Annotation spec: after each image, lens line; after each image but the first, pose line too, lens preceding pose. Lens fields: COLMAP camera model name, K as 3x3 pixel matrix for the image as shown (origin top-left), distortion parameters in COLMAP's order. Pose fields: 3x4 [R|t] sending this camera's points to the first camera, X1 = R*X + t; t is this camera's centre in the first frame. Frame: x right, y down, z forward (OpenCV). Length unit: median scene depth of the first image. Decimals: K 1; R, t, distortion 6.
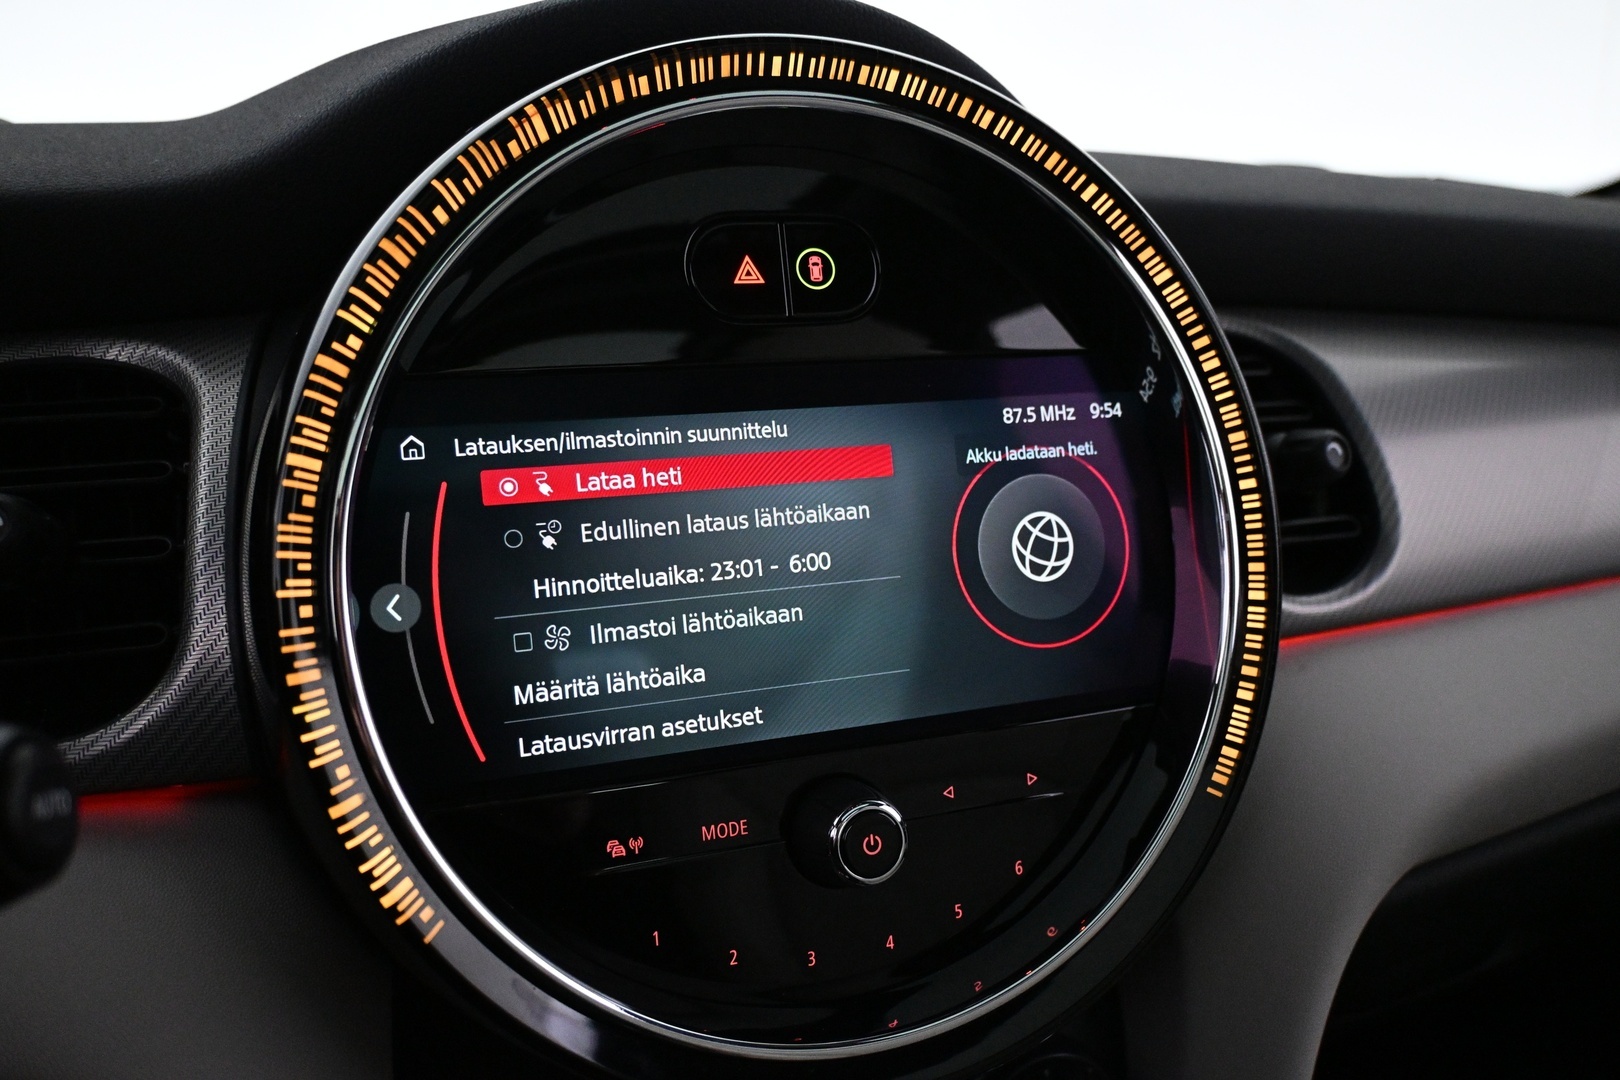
lens RADIAL K [[1349.1, 0, 810.0], [0, 1349.1, 540.0], [0, 0, 1]] dist [-0.008149, 0.015592]
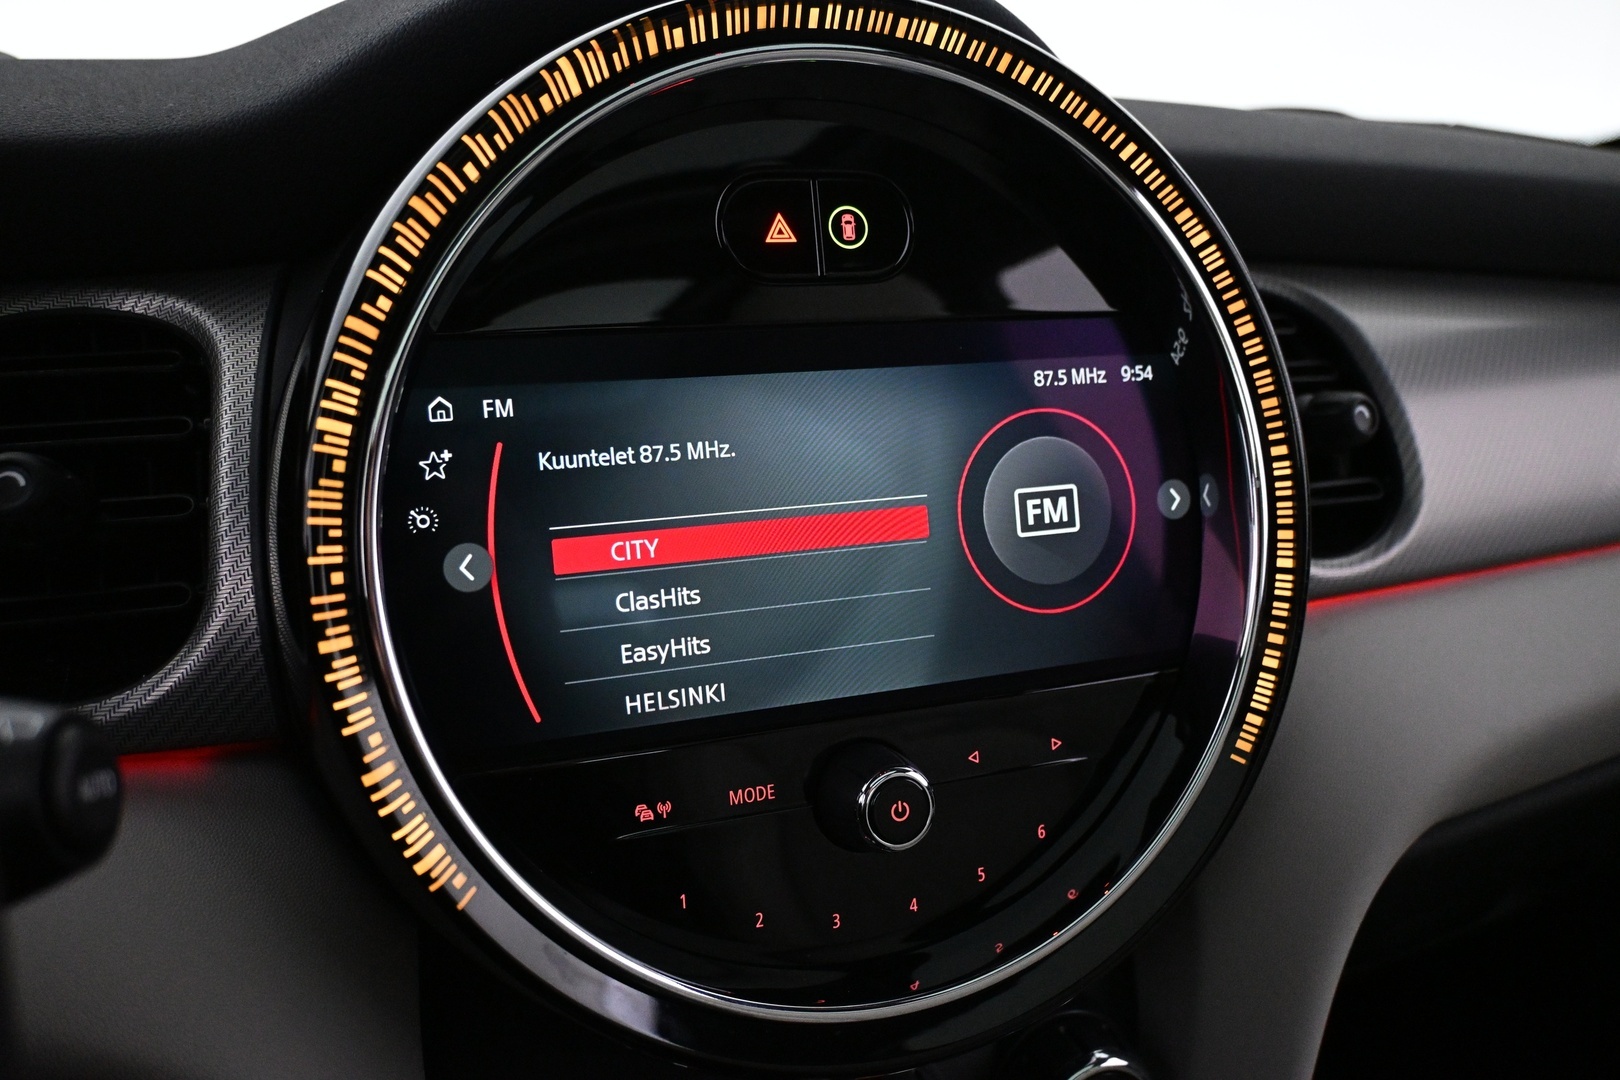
lens RADIAL K [[1349.1, 0, 810.0], [0, 1349.1, 540.0], [0, 0, 1]] dist [-0.008149, 0.015592]
pose [[0.999903, 0.011405, 0.007975, -0.029577], [-0.011798, 0.998625, 0.051086, -0.024434], [-0.007381, -0.051175, 0.998662, 0.010351]]
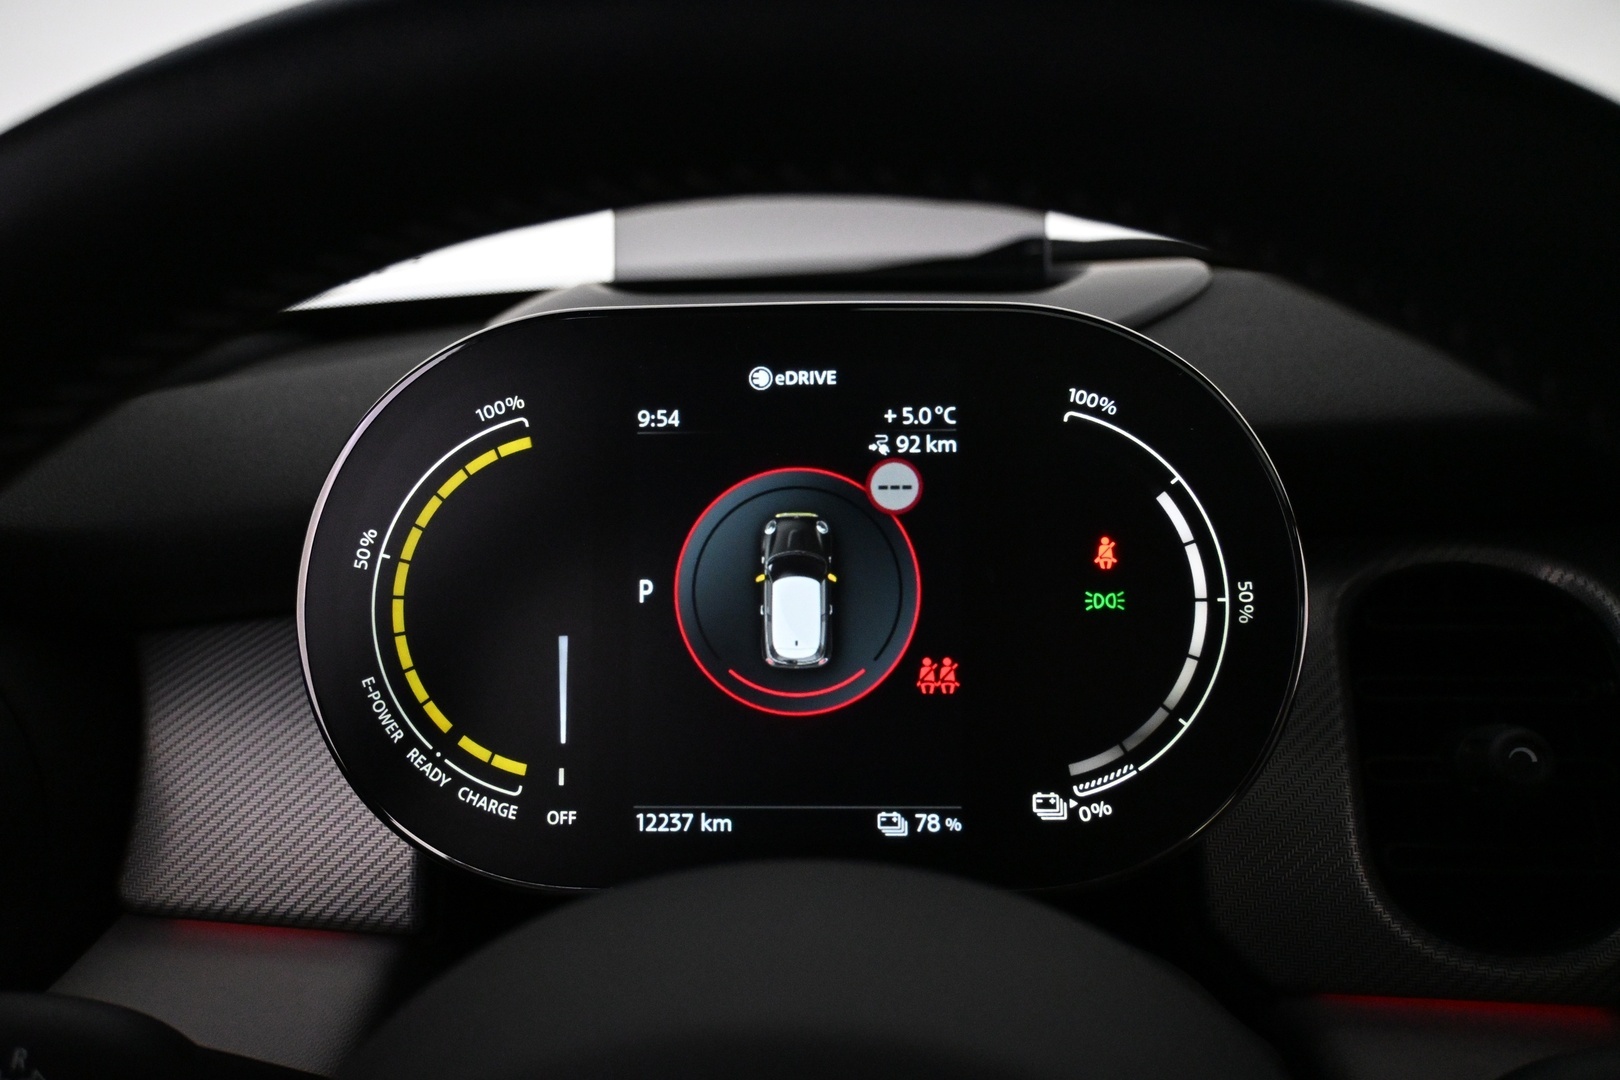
lens RADIAL K [[1349.1, 0, 810.0], [0, 1349.1, 540.0], [0, 0, 1]] dist [-0.008149, 0.015592]
pose [[0.923730, 0.098623, -0.370131, -0.659735], [-0.084065, 0.994924, 0.055303, -0.175705], [0.373707, -0.019970, 0.927332, -0.207607]]
